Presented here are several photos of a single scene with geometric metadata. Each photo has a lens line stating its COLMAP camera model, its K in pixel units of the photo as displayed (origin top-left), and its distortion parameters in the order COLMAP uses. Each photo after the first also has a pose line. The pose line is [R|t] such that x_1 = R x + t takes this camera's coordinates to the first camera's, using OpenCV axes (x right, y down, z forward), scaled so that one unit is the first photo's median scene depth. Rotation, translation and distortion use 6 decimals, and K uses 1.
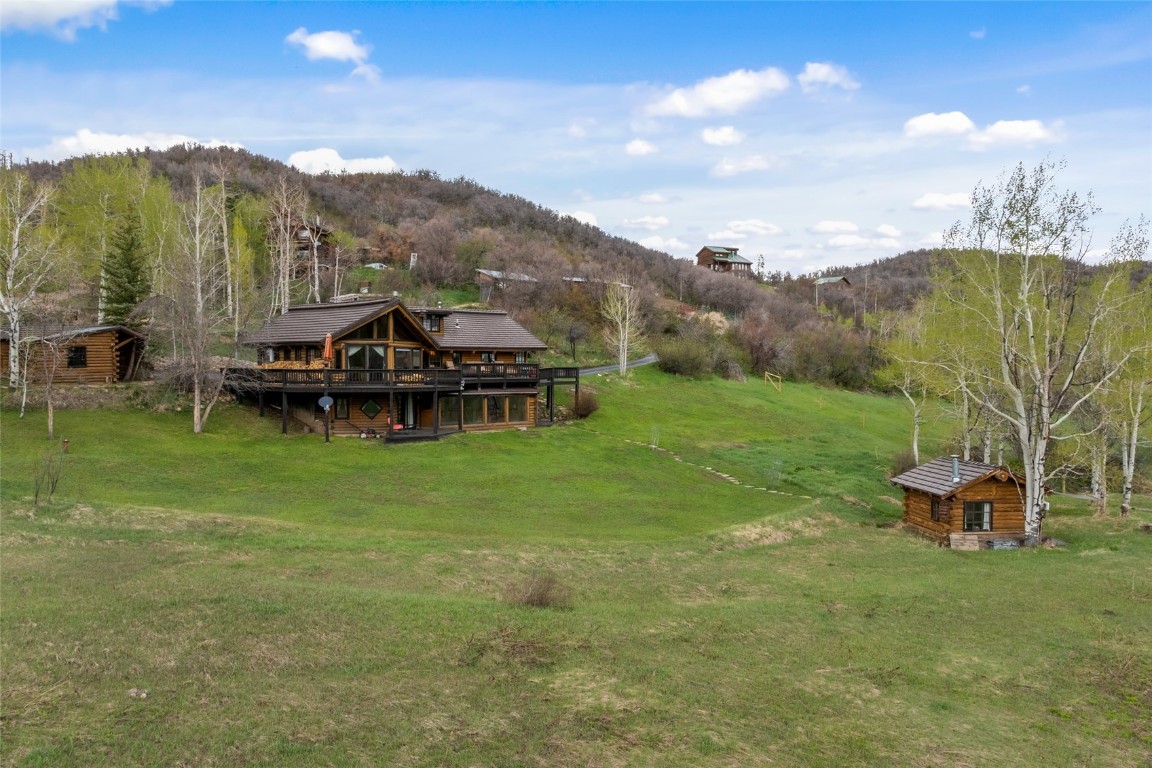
lens RADIAL K [[799.2, 0, 579.4], [0, 799.2, 359.8], [0, 0, 1]] dist [-0.031227, -0.003624]
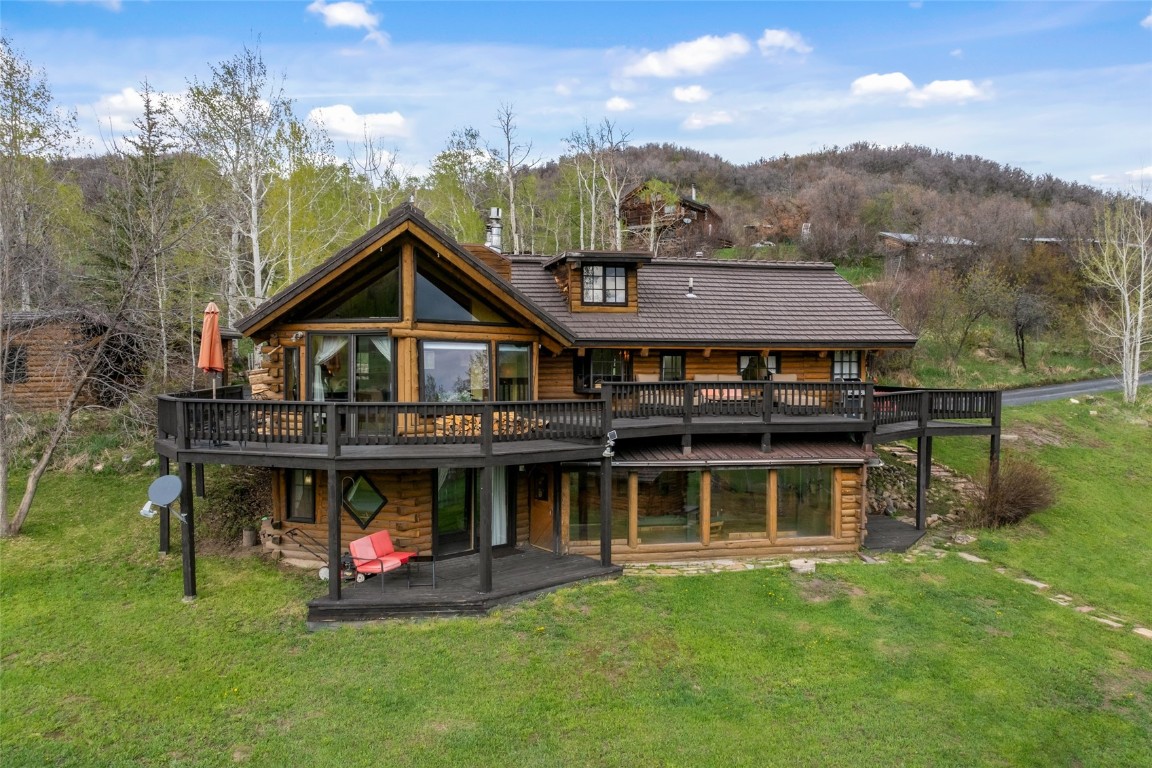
lens RADIAL K [[824.4, 0, 591.9], [0, 824.4, 397.6], [0, 0, 1]] dist [-0.004197, -0.077481]
pose [[0.864634, 0.021849, -0.501927, 0.019716], [-0.001055, 0.999131, 0.041675, -0.002793], [0.502401, -0.035504, 0.863905, 0.415516]]
